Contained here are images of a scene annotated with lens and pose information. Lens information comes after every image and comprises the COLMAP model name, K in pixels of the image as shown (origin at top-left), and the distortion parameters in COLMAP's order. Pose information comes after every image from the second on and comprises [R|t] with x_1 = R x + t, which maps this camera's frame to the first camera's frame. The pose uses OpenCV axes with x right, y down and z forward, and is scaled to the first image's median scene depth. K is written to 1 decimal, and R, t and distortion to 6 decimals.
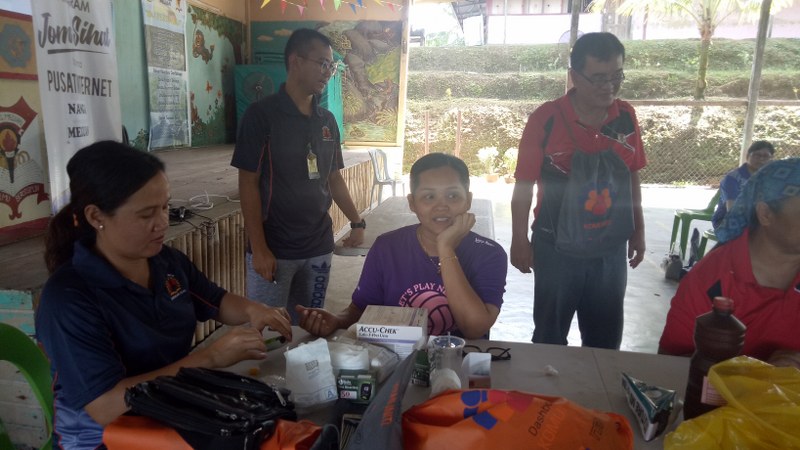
lens RADIAL K [[585.0, 0, 394.4], [0, 585.0, 230.8], [0, 0, 1]] dist [0.020925, -0.030078]
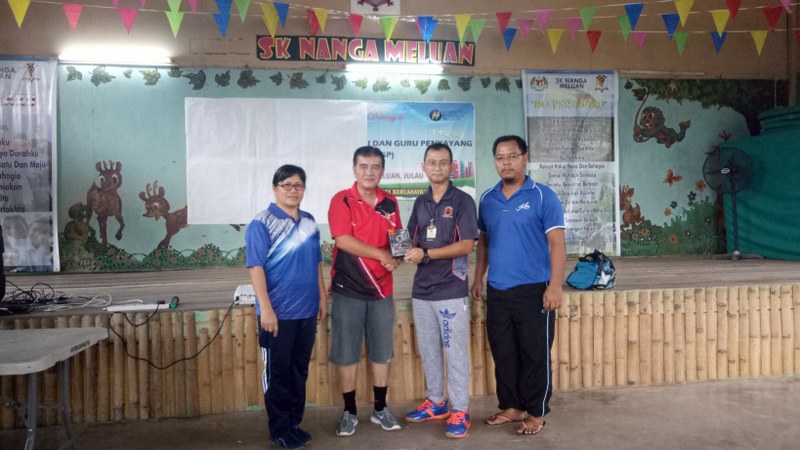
lens RADIAL K [[585.0, 0, 397.8], [0, 585.0, 229.0], [0, 0, 1]] dist [0.020925, -0.030078]
pose [[0.294981, -0.019924, -0.955295, 0.289611], [-0.162146, 0.984238, -0.070596, -0.073956], [0.941645, 0.175722, 0.287101, 0.478868]]
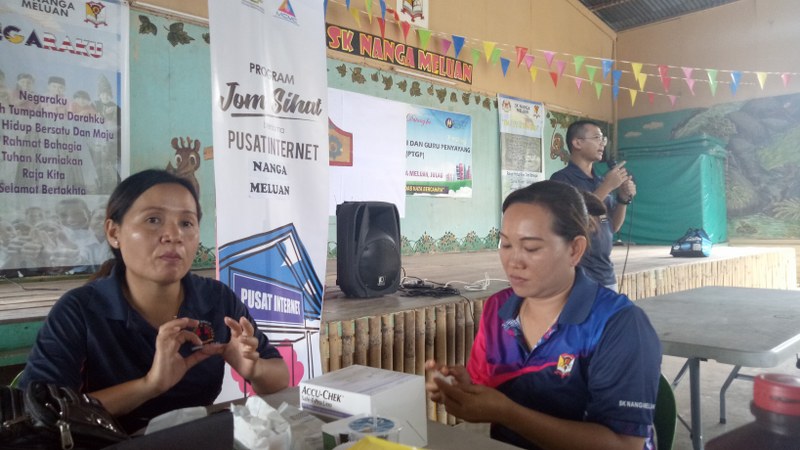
lens RADIAL K [[585.0, 0, 392.8], [0, 585.0, 224.4], [0, 0, 1]] dist [0.020925, -0.030078]
pose [[0.788744, -0.033499, -0.613808, 0.059640], [-0.088933, 0.981791, -0.167860, 0.010989], [0.608255, 0.186986, 0.771403, 0.064157]]
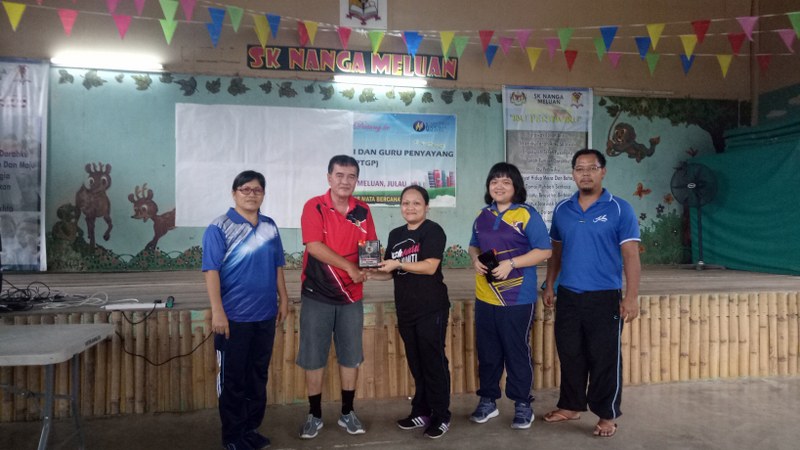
lens RADIAL K [[585.0, 0, 398.4], [0, 585.0, 225.1], [0, 0, 1]] dist [0.020925, -0.030078]
pose [[0.333694, -0.029516, -0.942219, 0.310070], [-0.176899, 0.979793, -0.093343, -0.071638], [0.925935, 0.197825, 0.321730, 0.464937]]
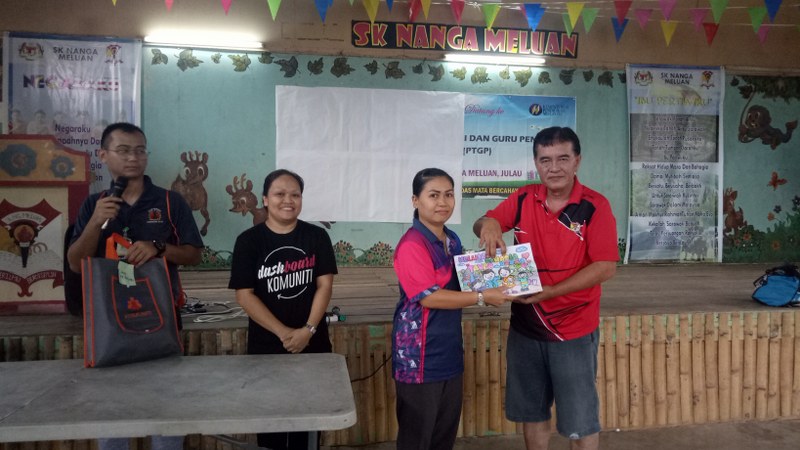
lens RADIAL K [[585.0, 0, 389.6], [0, 585.0, 225.3], [0, 0, 1]] dist [0.020925, -0.030078]
pose [[0.300180, -0.008368, -0.953846, 0.214445], [-0.181444, 0.981203, -0.065710, -0.063981], [0.936467, 0.192794, 0.293019, 0.377137]]
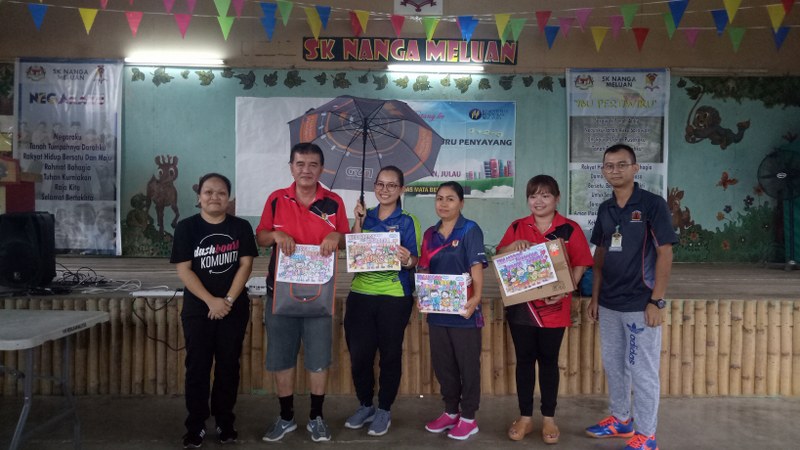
lens RADIAL K [[585.0, 0, 401.2], [0, 585.0, 226.7], [0, 0, 1]] dist [0.020925, -0.030078]
pose [[0.163987, -0.002622, -0.986459, 0.316145], [-0.199571, 0.979230, -0.035779, -0.089219], [0.966064, 0.202736, 0.160058, 0.527359]]
